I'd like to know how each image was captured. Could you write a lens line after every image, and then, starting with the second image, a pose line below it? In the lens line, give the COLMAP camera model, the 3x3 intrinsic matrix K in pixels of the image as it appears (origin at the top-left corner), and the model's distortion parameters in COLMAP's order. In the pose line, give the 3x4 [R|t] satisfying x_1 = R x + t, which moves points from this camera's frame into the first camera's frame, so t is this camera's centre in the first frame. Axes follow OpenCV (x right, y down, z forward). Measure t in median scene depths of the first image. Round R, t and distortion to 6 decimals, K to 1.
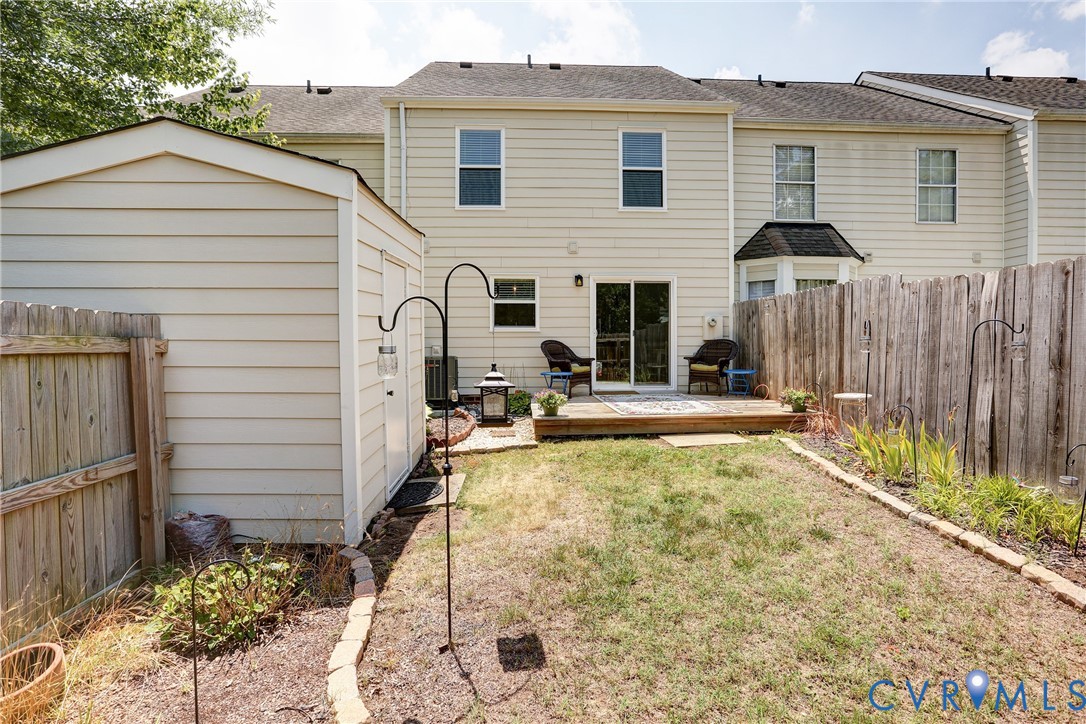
lens RADIAL K [[436.4, 0, 574.4], [0, 436.4, 361.4], [0, 0, 1]] dist [-0.043371, 0.010530]
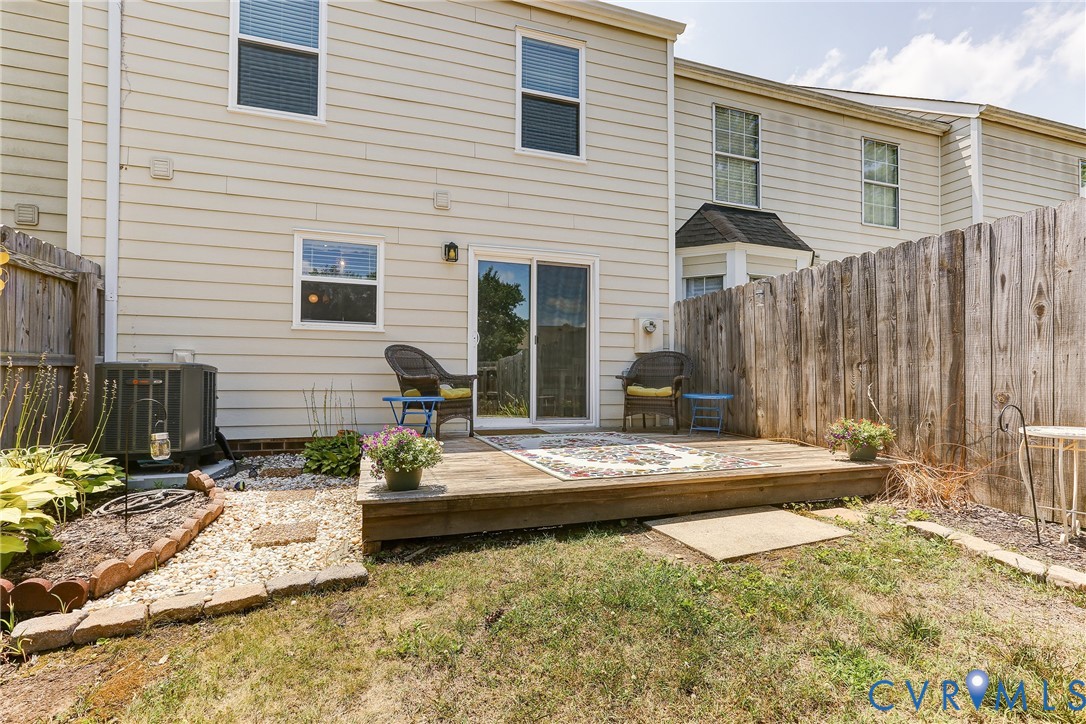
lens RADIAL K [[487.1, 0, 567.3], [0, 487.1, 378.8], [0, 0, 1]] dist [-0.033889, 0.014802]
pose [[0.961613, 0.011660, 0.274160, -0.018504], [-0.001978, 0.999365, -0.035565, 0.019430], [-0.274401, 0.033658, 0.961026, 0.291997]]
